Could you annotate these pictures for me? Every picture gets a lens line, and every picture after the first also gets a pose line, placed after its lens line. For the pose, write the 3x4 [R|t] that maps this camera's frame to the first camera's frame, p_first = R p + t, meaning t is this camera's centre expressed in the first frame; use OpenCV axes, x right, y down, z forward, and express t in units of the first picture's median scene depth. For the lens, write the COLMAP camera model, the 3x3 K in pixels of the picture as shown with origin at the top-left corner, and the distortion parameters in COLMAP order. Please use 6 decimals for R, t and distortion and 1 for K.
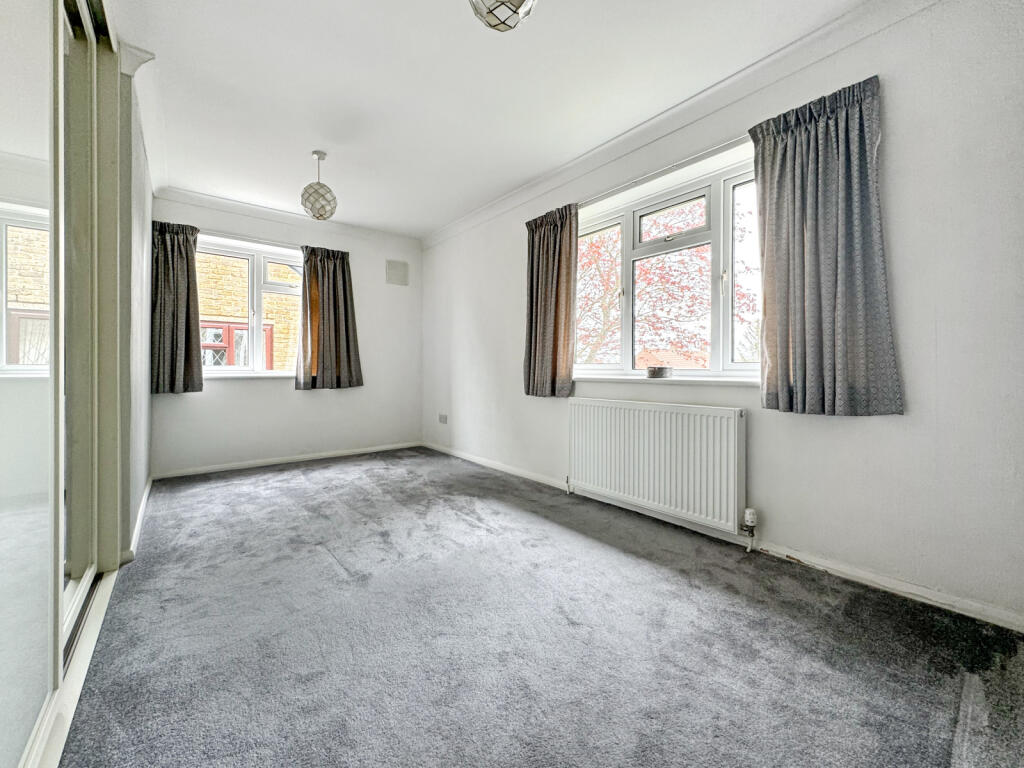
lens RADIAL K [[412.8, 0, 503.1], [0, 412.8, 368.8], [0, 0, 1]] dist [-0.004076, 0.000497]
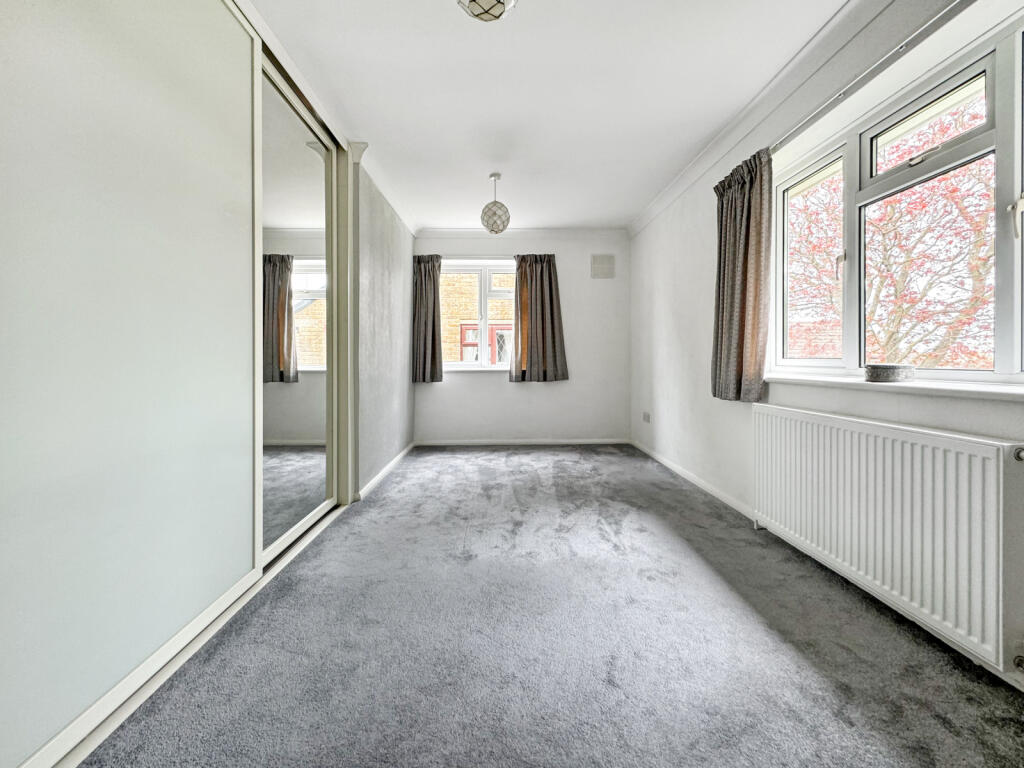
lens RADIAL K [[412.8, 0, 507.0], [0, 412.8, 358.9], [0, 0, 1]] dist [-0.004076, 0.000497]
pose [[0.799539, -0.006131, -0.600583, 0.247260], [0.005193, 0.999981, -0.003295, -0.012749], [0.600592, -0.000485, 0.799556, 0.107493]]
